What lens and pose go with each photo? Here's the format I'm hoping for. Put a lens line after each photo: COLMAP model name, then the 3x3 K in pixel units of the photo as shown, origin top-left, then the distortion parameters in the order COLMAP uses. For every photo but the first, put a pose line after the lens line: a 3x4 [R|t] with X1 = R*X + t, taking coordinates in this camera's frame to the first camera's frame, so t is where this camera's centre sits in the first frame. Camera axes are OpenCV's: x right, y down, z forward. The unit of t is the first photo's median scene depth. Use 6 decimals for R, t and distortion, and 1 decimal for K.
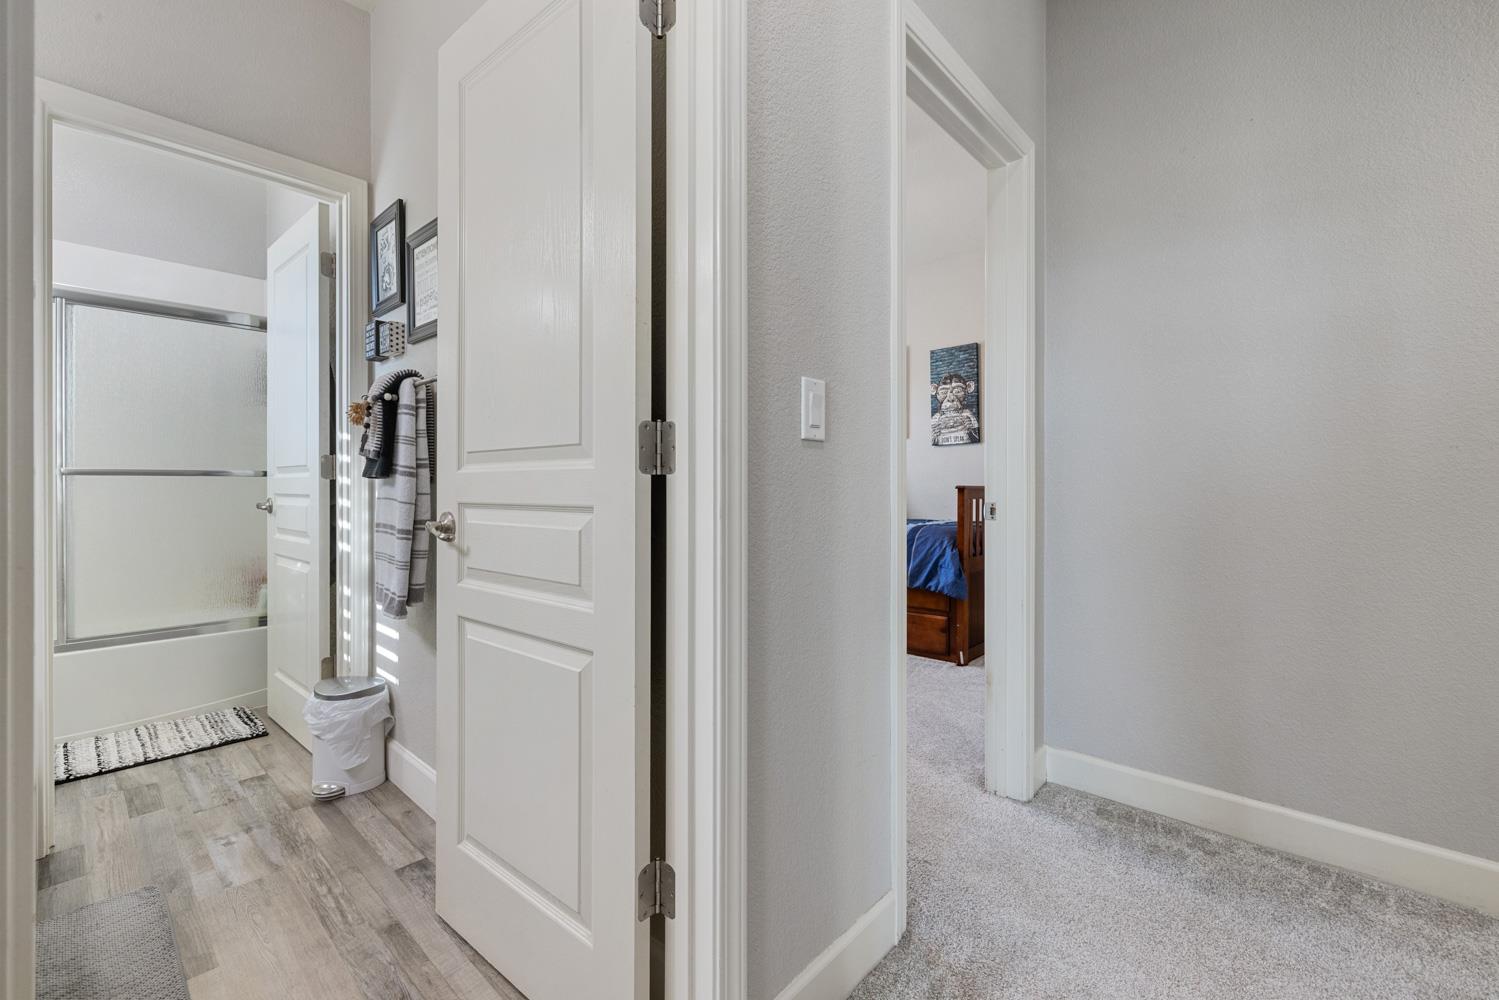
lens RADIAL K [[632.4, 0, 744.3], [0, 632.4, 491.9], [0, 0, 1]] dist [0.002172, 0.000068]
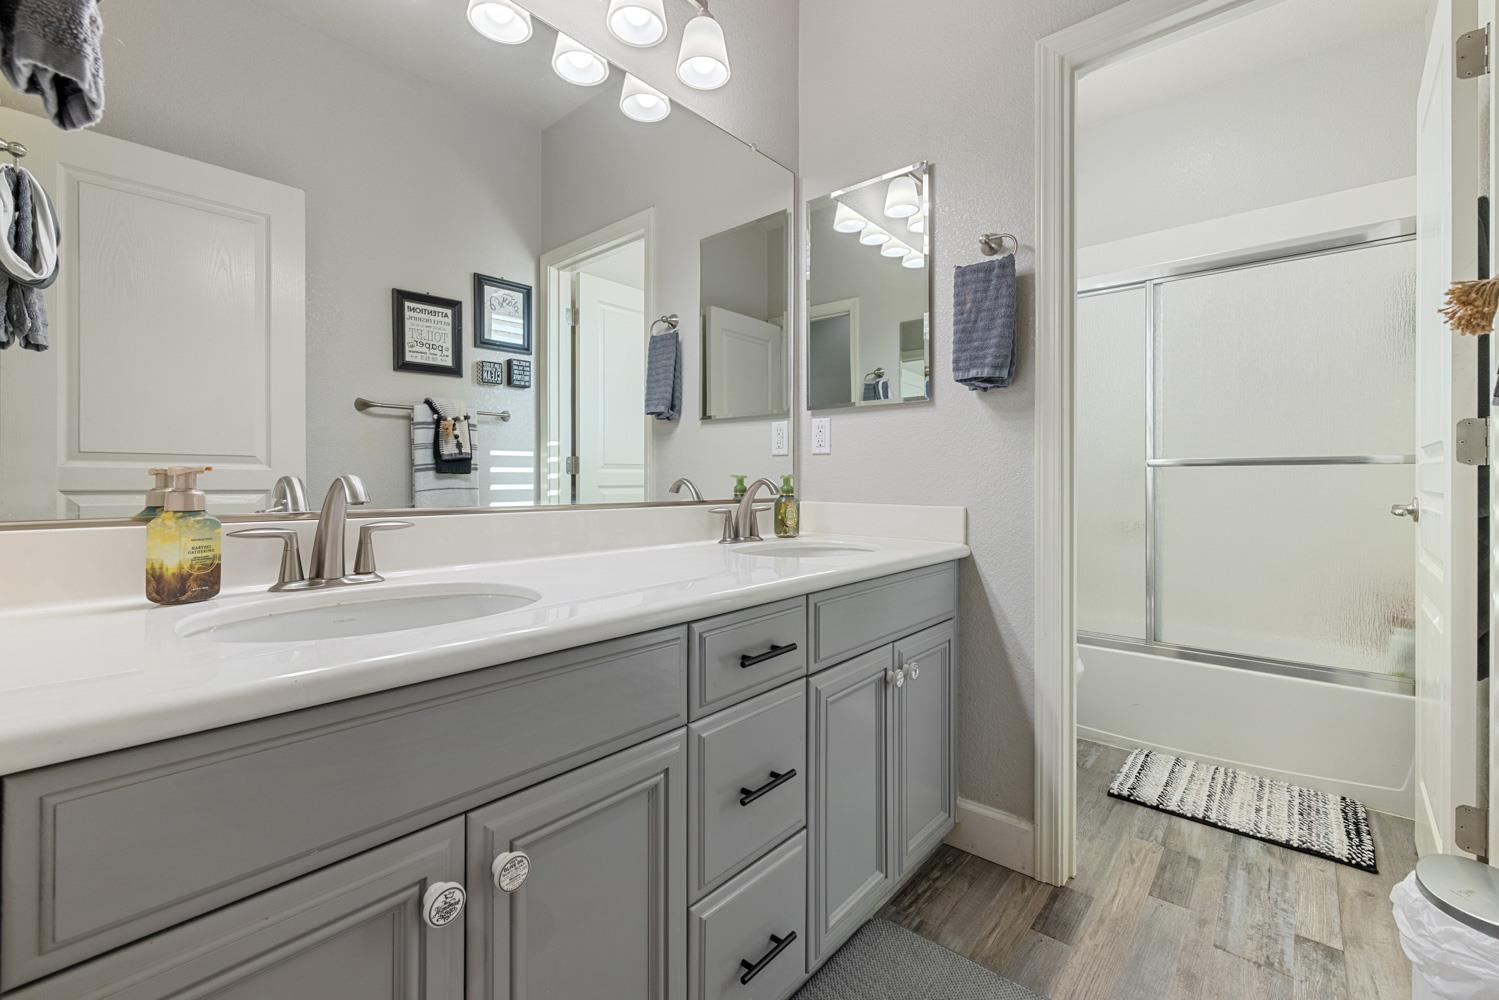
lens RADIAL K [[631.9, 0, 750.5], [0, 631.9, 480.3], [0, 0, 1]] dist [0.001554, 0.000234]
pose [[0.029632, -0.000047, -0.999561, -0.148353], [-0.005186, 0.999987, -0.000201, -0.003159], [0.999547, 0.005190, 0.029631, 0.372797]]
